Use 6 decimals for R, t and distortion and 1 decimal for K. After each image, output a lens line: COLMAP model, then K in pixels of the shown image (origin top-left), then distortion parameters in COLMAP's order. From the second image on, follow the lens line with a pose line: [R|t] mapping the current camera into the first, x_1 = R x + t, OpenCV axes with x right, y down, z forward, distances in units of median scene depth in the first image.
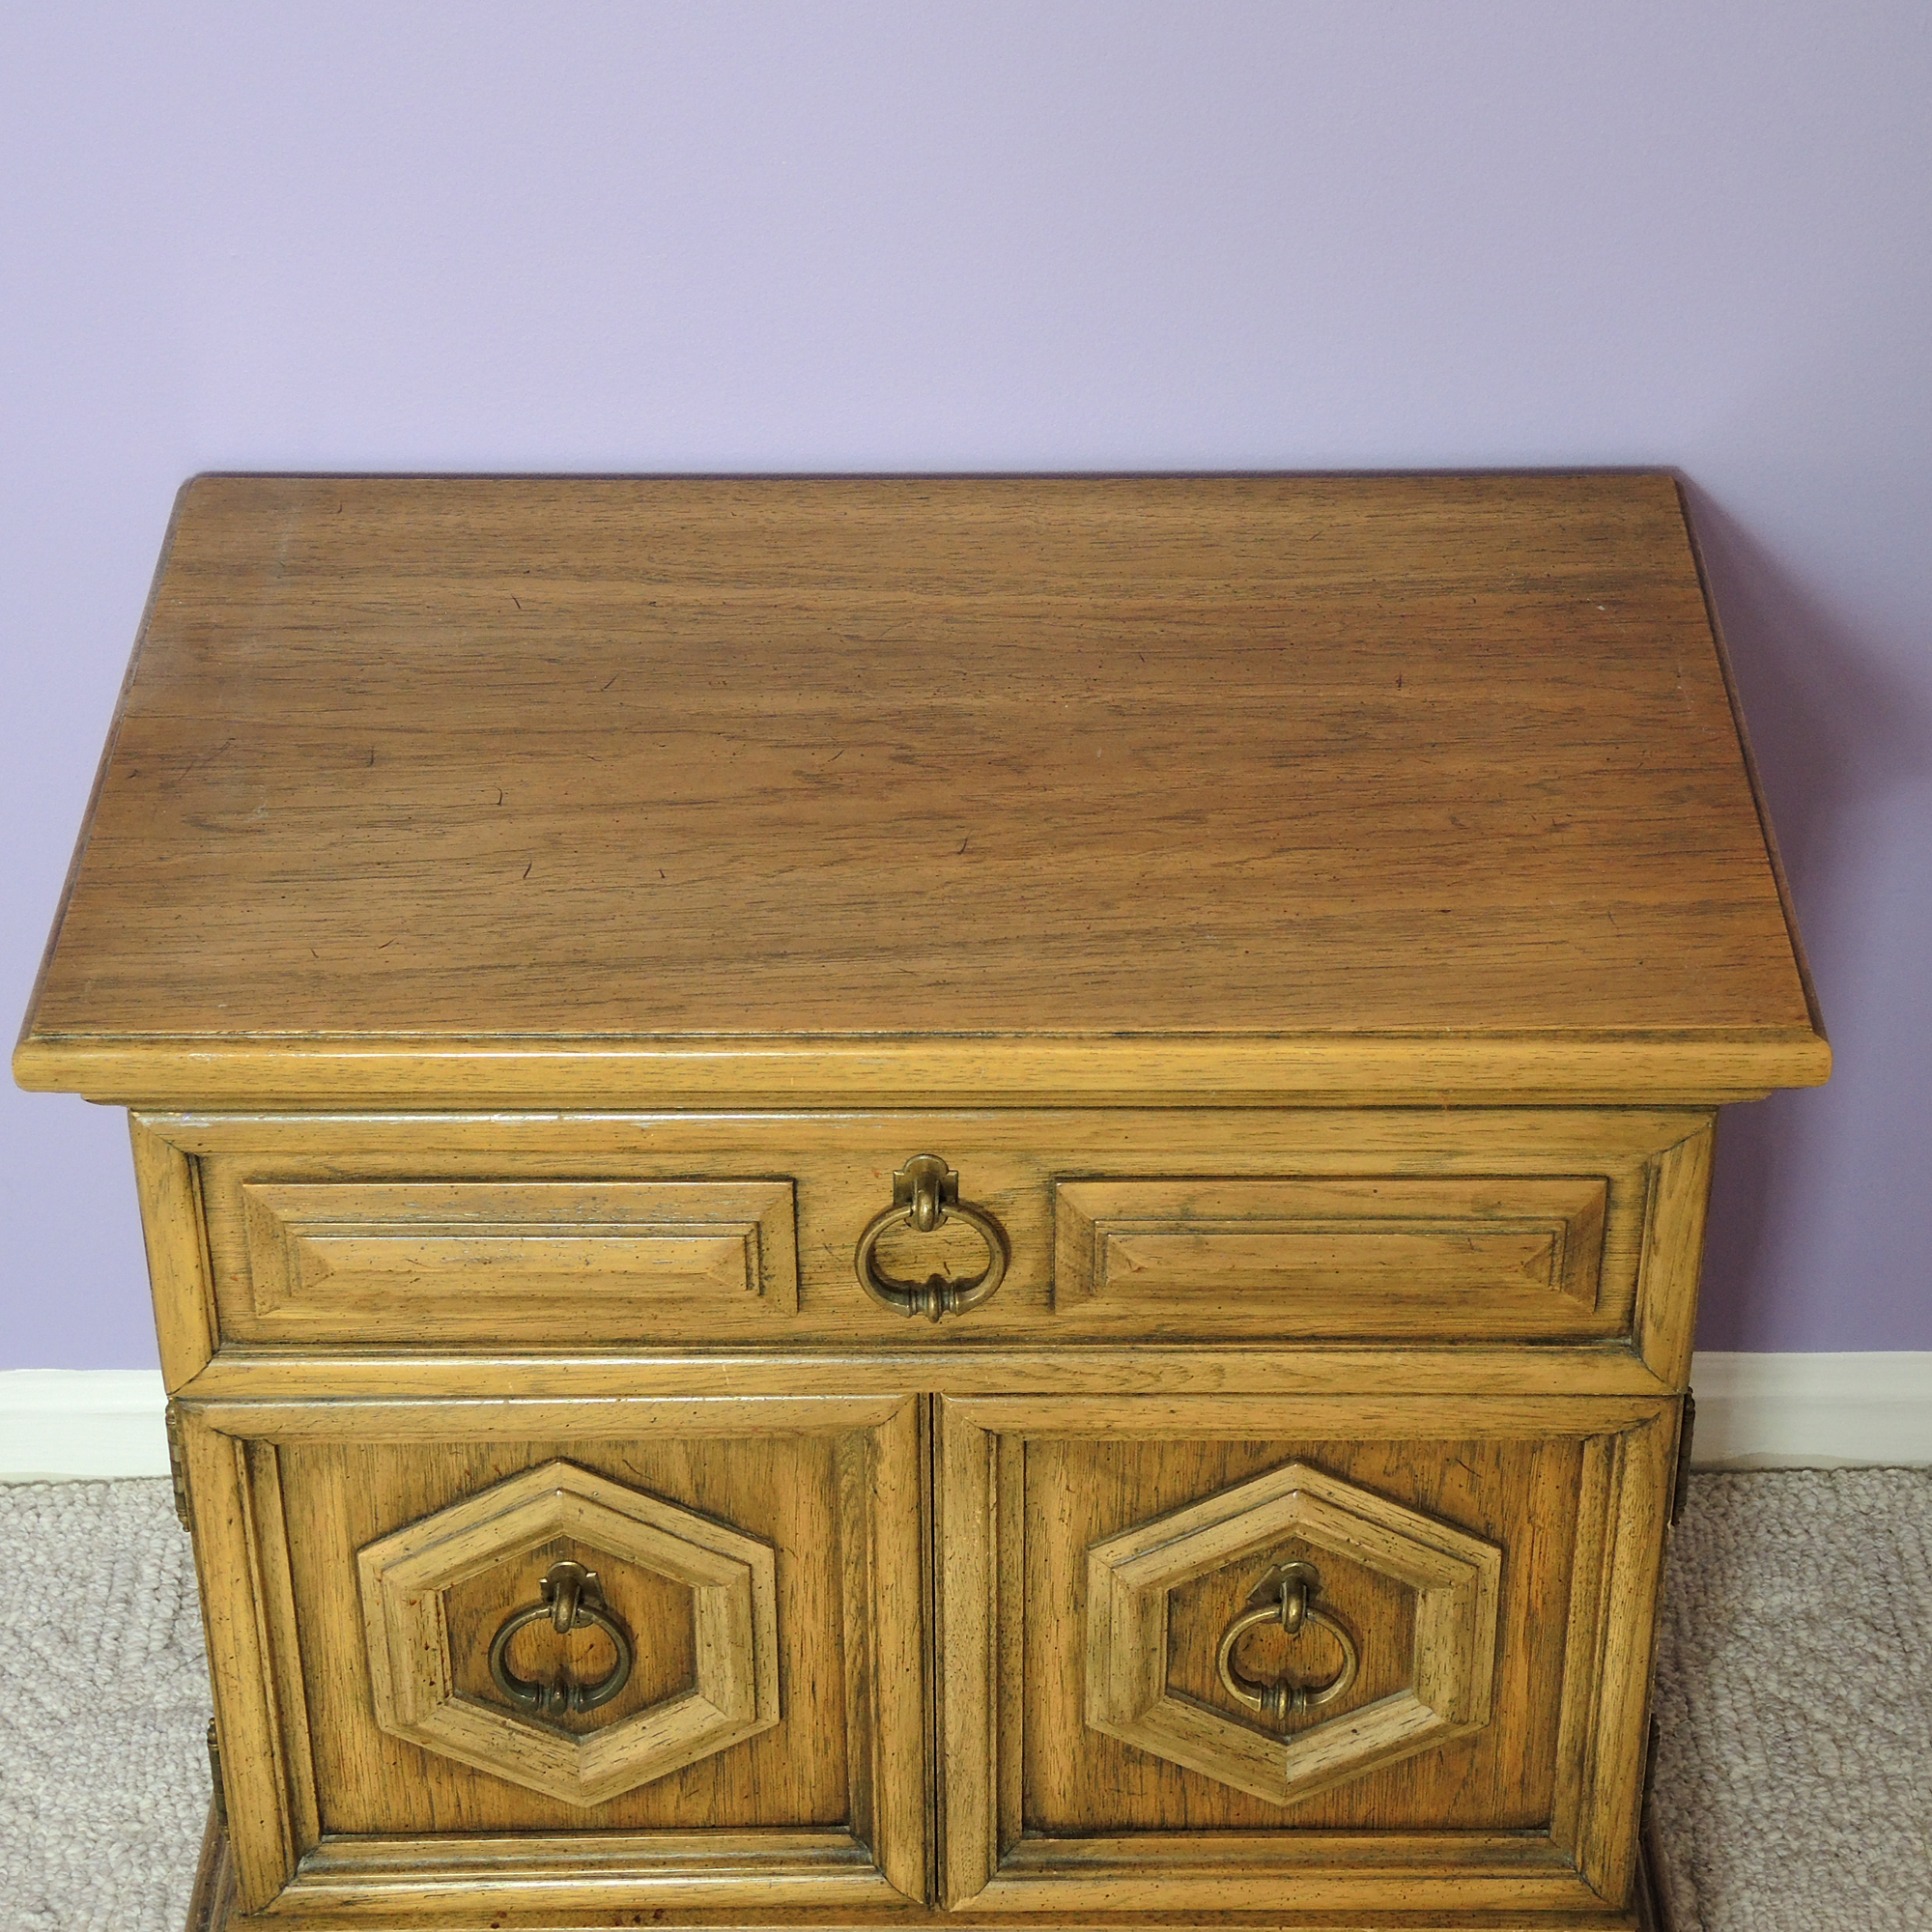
lens RADIAL K [[4305.2, 0, 969.7], [0, 4305.2, 970.0], [0, 0, 1]] dist [0.306369, 0.000000]
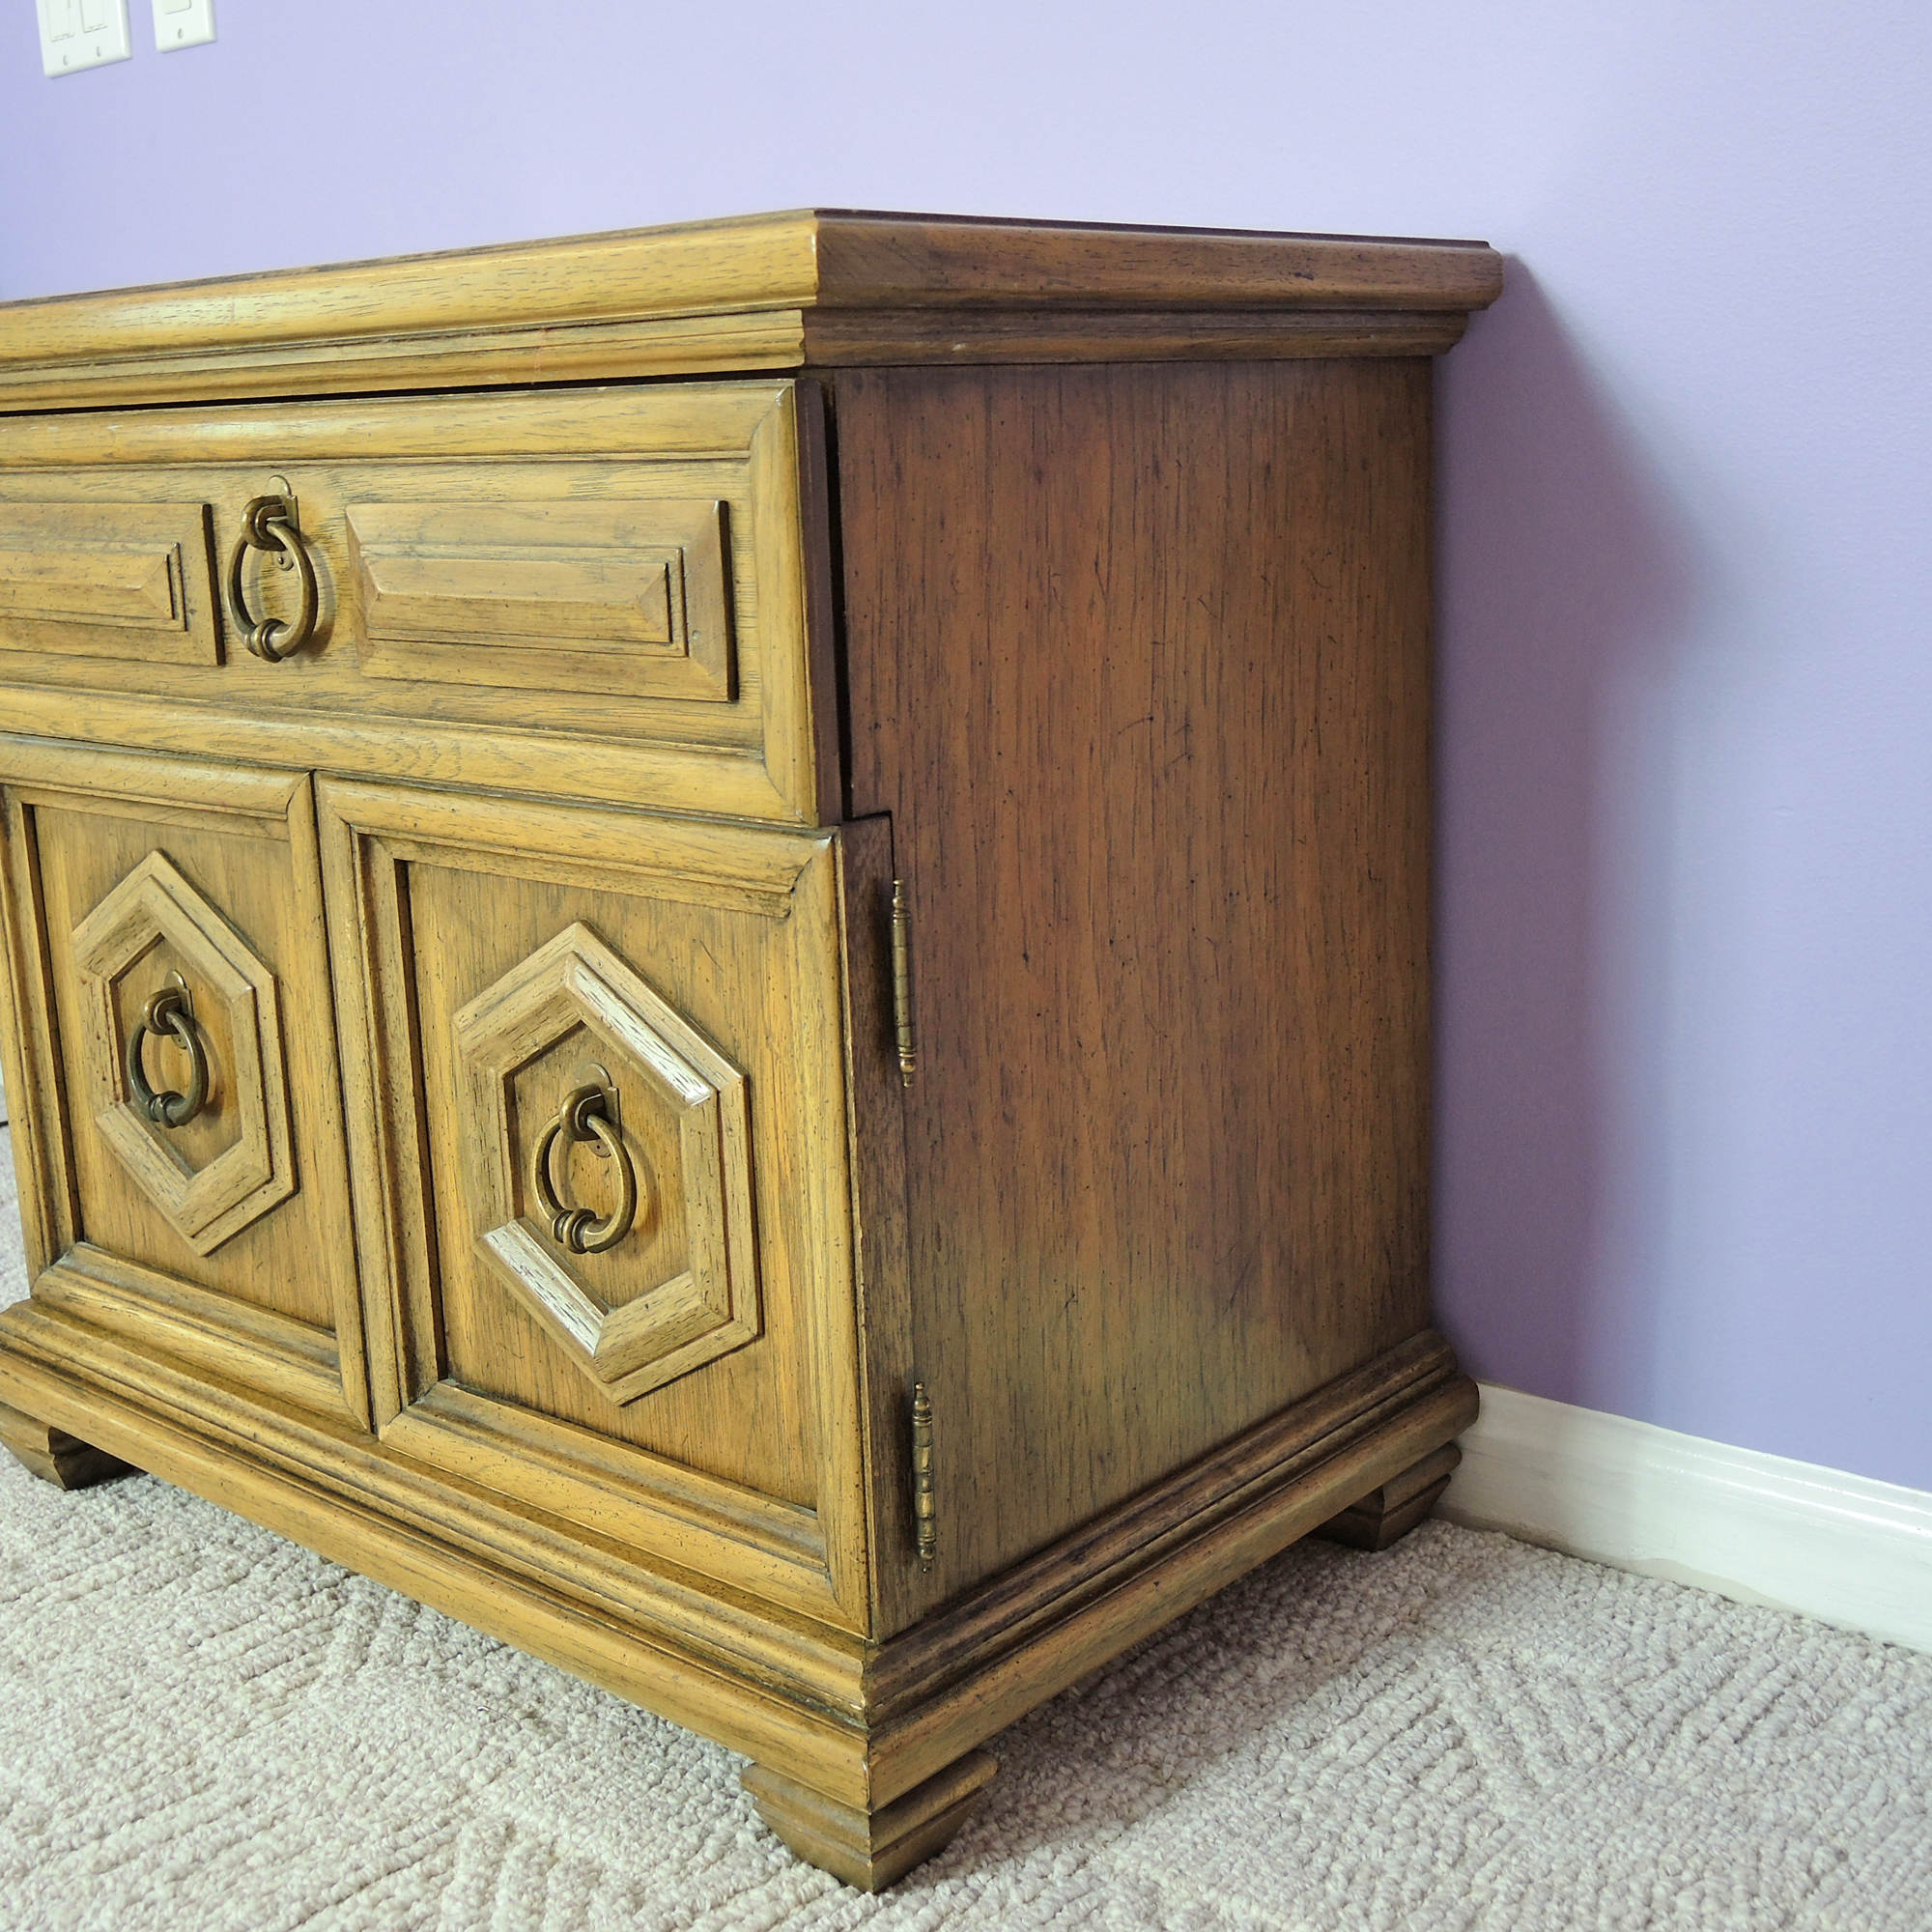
lens RADIAL K [[2402.4, 0, 958.3], [0, 2402.4, 944.7], [0, 0, 1]] dist [0.049383, 0.000000]
pose [[0.752785, 0.117783, -0.647643, 0.462813], [-0.352737, 0.902861, -0.245804, 0.211242], [0.555780, 0.413485, 0.721206, 0.655533]]
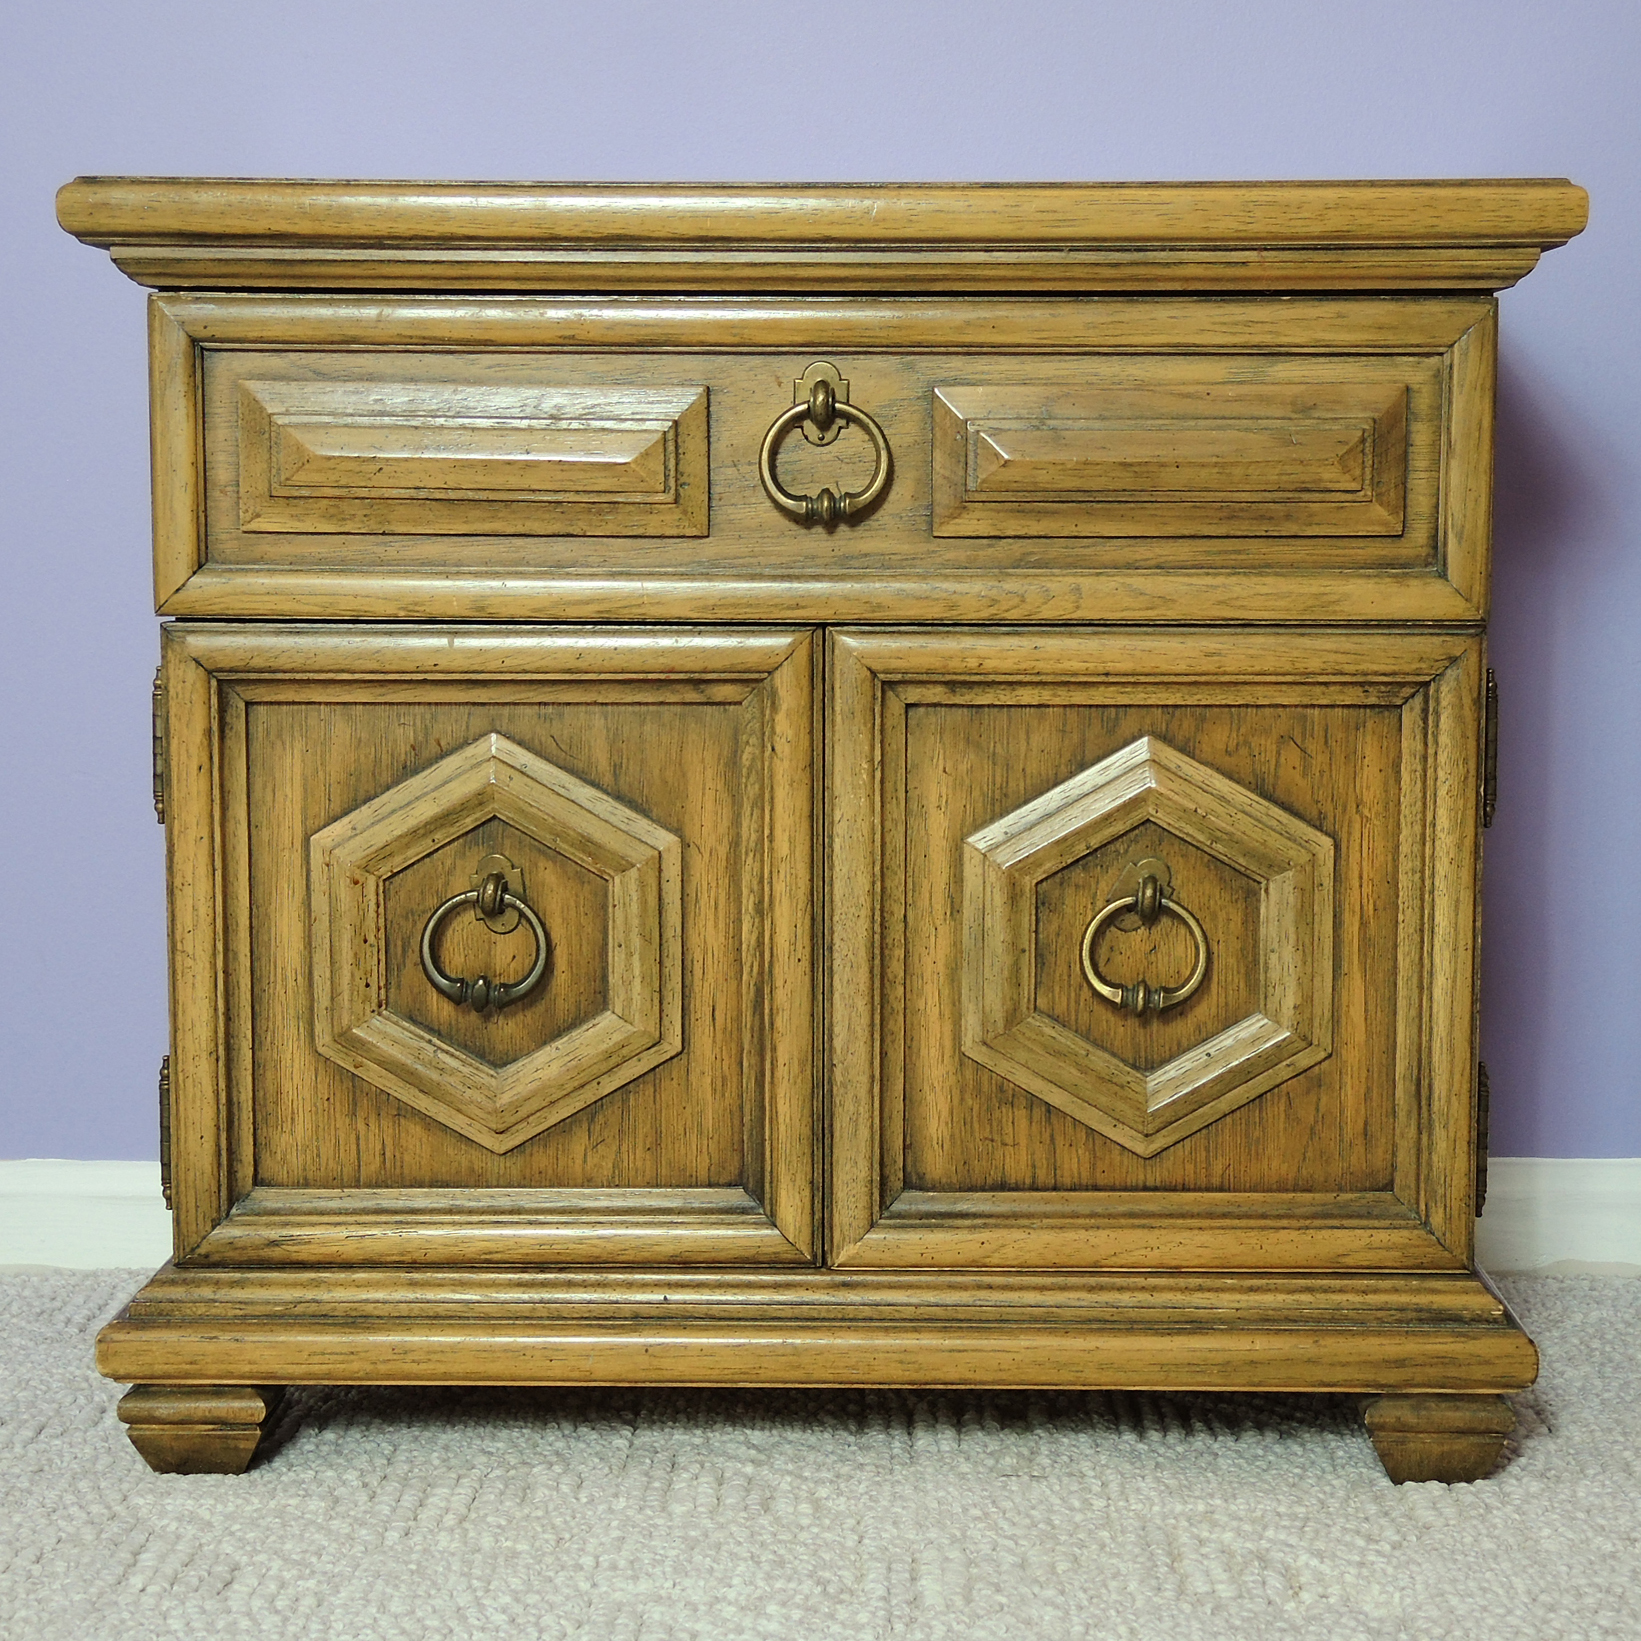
lens RADIAL K [[3210.1, 0, 853.9], [0, 3210.1, 828.1], [0, 0, 1]] dist [0.165148, 0.000000]
pose [[0.999868, 0.007651, -0.014304, 0.010954], [-0.013671, 0.872084, -0.489165, 0.530841], [0.008732, 0.489296, 0.872074, 0.274508]]
